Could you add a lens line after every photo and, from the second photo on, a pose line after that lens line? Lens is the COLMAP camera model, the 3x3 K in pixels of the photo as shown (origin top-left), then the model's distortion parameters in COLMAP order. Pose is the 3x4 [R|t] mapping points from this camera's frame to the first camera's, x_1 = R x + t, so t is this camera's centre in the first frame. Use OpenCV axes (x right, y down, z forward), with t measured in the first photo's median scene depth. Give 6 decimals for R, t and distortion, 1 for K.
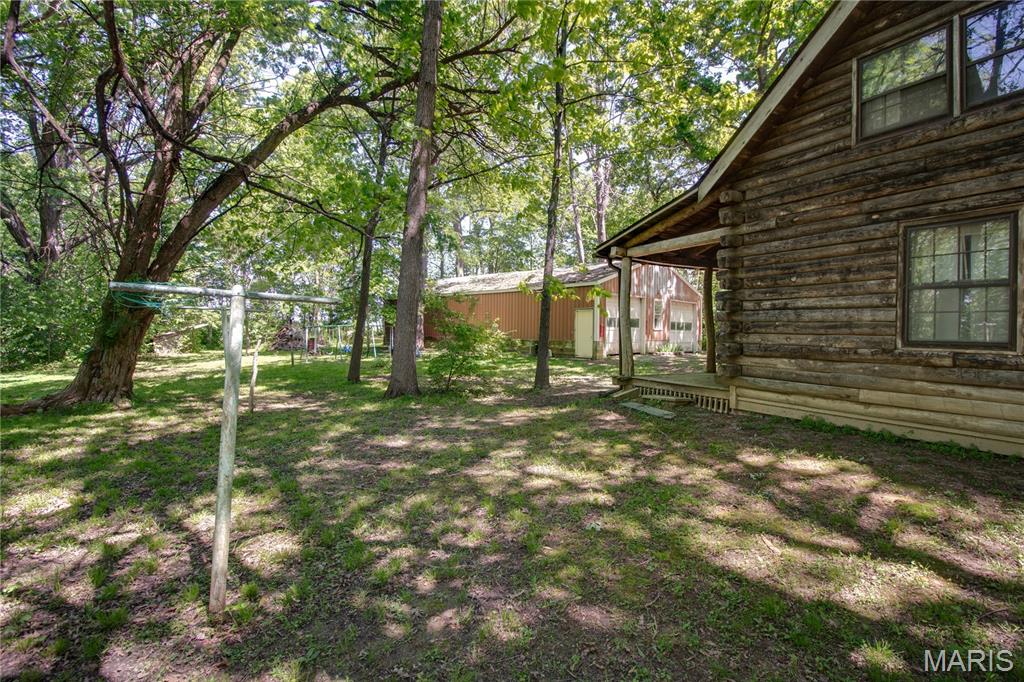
lens RADIAL K [[491.3, 0, 510.9], [0, 491.3, 344.1], [0, 0, 1]] dist [-0.011132, -0.002183]
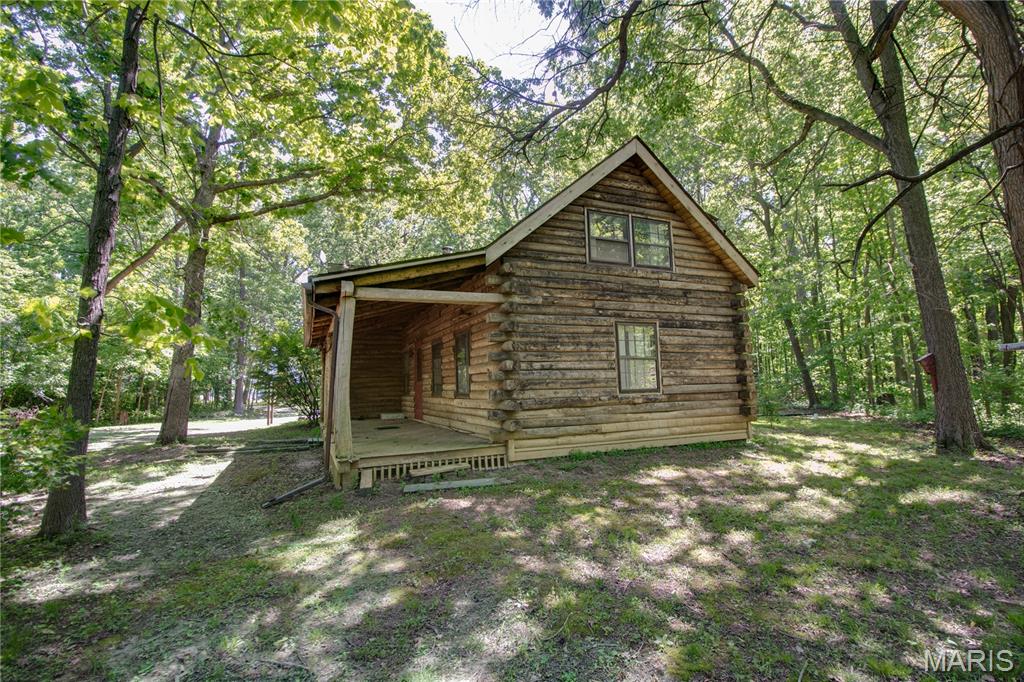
lens RADIAL K [[491.3, 0, 511.6], [0, 491.3, 337.8], [0, 0, 1]] dist [-0.011132, -0.002183]
pose [[0.065680, 0.090284, 0.993748, -0.774322], [0.063408, 0.993508, -0.094453, -0.043058], [-0.995824, 0.069215, 0.059529, 1.106593]]
